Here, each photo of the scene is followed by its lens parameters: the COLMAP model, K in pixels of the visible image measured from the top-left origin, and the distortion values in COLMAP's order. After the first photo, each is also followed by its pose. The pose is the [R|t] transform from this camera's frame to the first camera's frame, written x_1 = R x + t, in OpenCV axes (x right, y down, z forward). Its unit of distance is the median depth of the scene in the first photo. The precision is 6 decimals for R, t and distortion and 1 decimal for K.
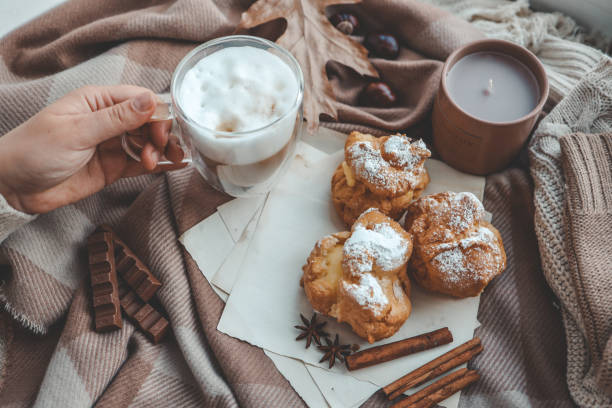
lens RADIAL K [[621.2, 0, 304.6], [0, 621.2, 203.9], [0, 0, 1]] dist [-0.033009, 0.000000]
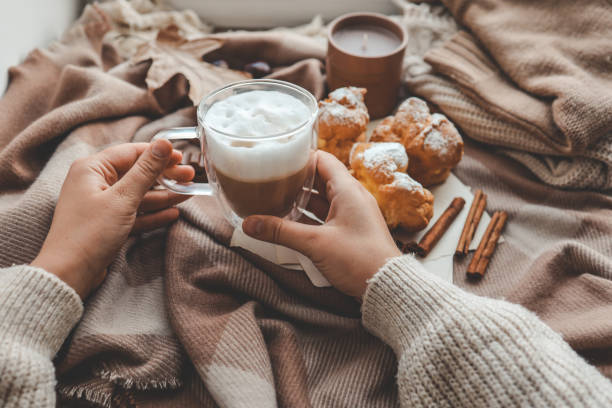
lens RADIAL K [[621.2, 0, 302.6], [0, 621.2, 199.3], [0, 0, 1]] dist [-0.033009, 0.000000]
pose [[0.775536, -0.416729, 0.474216, -0.618967], [0.541265, 0.825542, -0.159724, 0.244746], [-0.324924, 0.380548, 0.865799, 0.029259]]
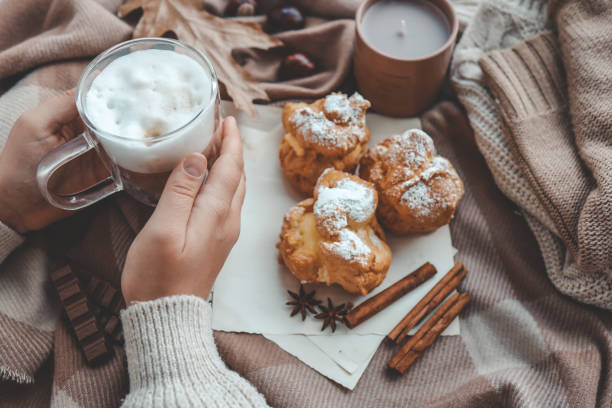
lens RADIAL K [[621.2, 0, 309.7], [0, 621.2, 205.7], [0, 0, 1]] dist [-0.033009, 0.000000]
pose [[0.952502, -0.265352, 0.149426, -0.090916], [0.266683, 0.963717, 0.011435, 0.047425], [-0.147039, 0.028957, 0.988707, 0.006417]]
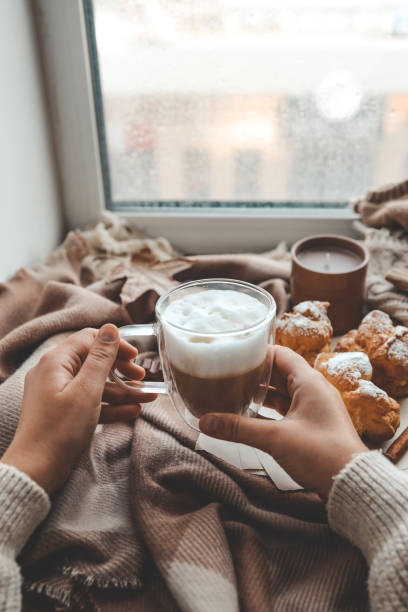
lens RADIAL K [[621.2, 0, 210.2], [0, 621.2, 310.4], [0, 0, 1]] dist [-0.033009, 0.000000]
pose [[0.824147, -0.306318, 0.476394, -0.662038], [0.506278, 0.775500, -0.377203, 0.308995], [-0.253899, 0.552058, 0.794208, 0.030400]]
